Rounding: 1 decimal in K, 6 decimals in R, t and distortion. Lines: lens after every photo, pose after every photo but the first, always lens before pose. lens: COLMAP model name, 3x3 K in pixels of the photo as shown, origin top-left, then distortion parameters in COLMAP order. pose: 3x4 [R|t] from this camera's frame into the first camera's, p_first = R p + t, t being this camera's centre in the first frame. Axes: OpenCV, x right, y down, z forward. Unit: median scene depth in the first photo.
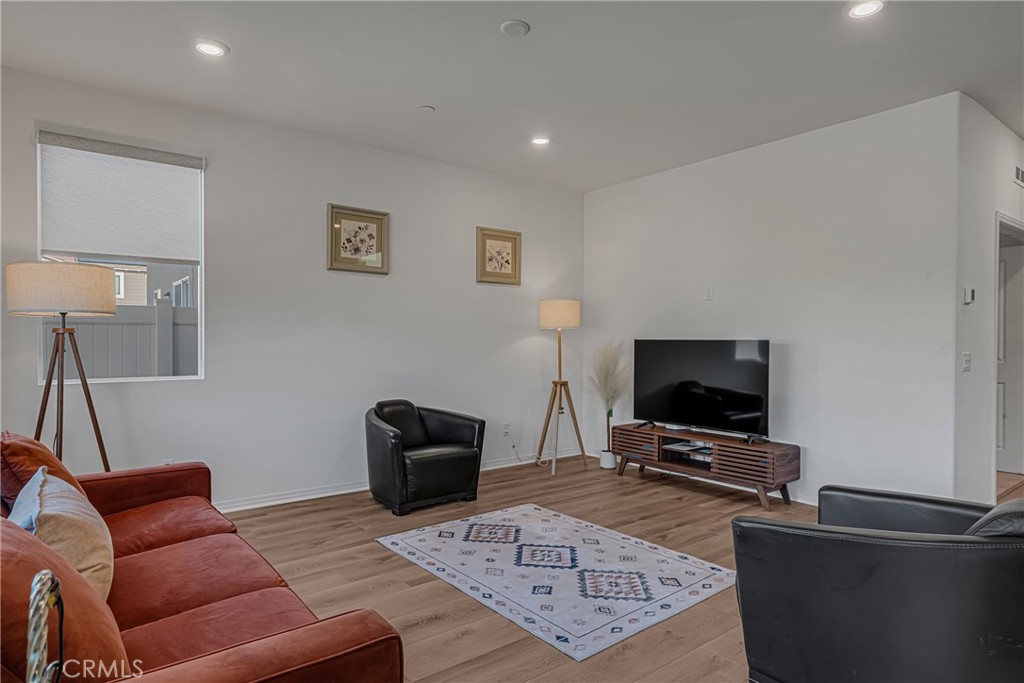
lens RADIAL K [[582.2, 0, 497.6], [0, 582.2, 349.3], [0, 0, 1]] dist [0.009325, 0.003551]
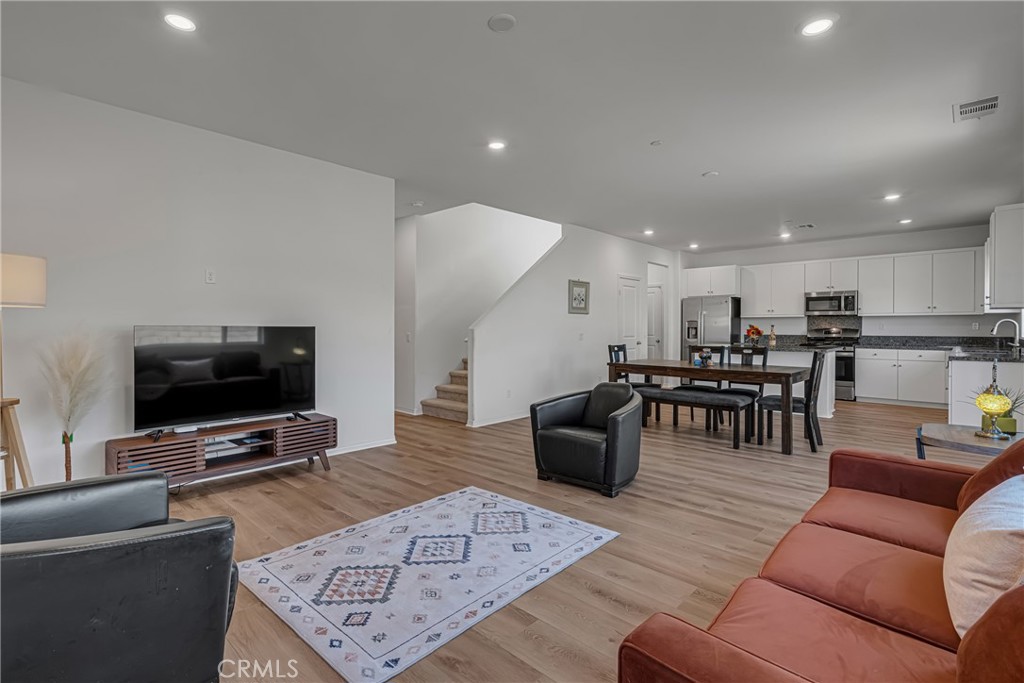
lens RADIAL K [[480.1, 0, 517.1], [0, 480.1, 332.4], [0, 0, 1]] dist [-0.004220, 0.000799]
pose [[-0.174067, -0.008477, 0.984697, -0.564631], [0.012118, 0.999869, 0.010749, -0.009121], [-0.984659, 0.013803, -0.173941, 0.789346]]
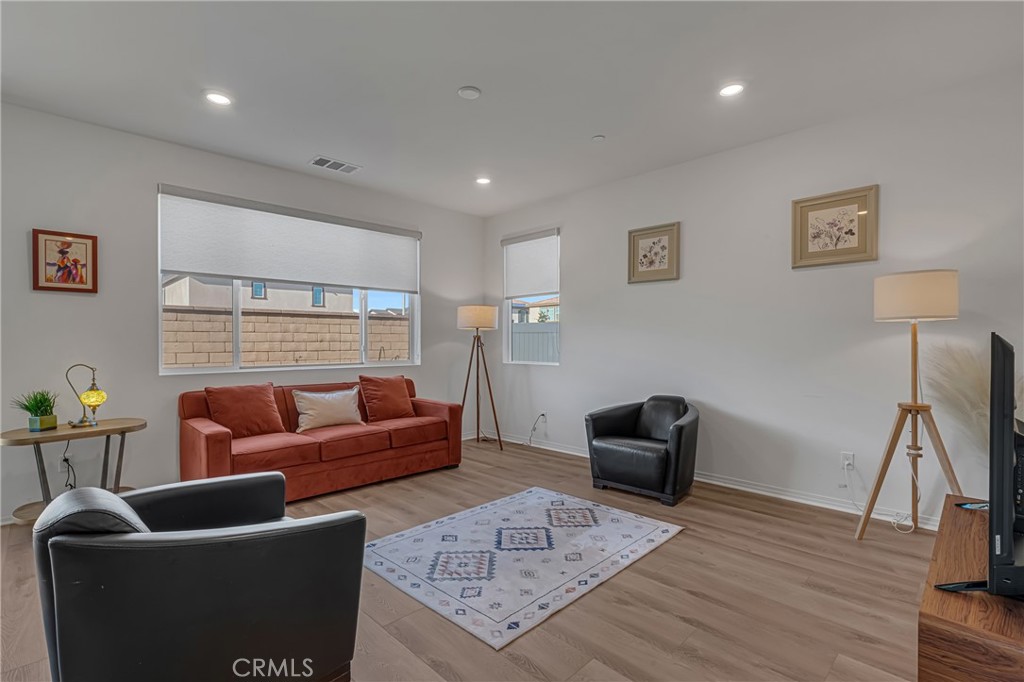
lens RADIAL K [[480.1, 0, 508.0], [0, 480.1, 343.2], [0, 0, 1]] dist [-0.004220, 0.000799]
pose [[0.122675, -0.002011, -0.992445, 0.752168], [-0.016801, 0.999850, -0.004102, -0.001168], [0.992305, 0.017178, 0.122623, 0.671809]]
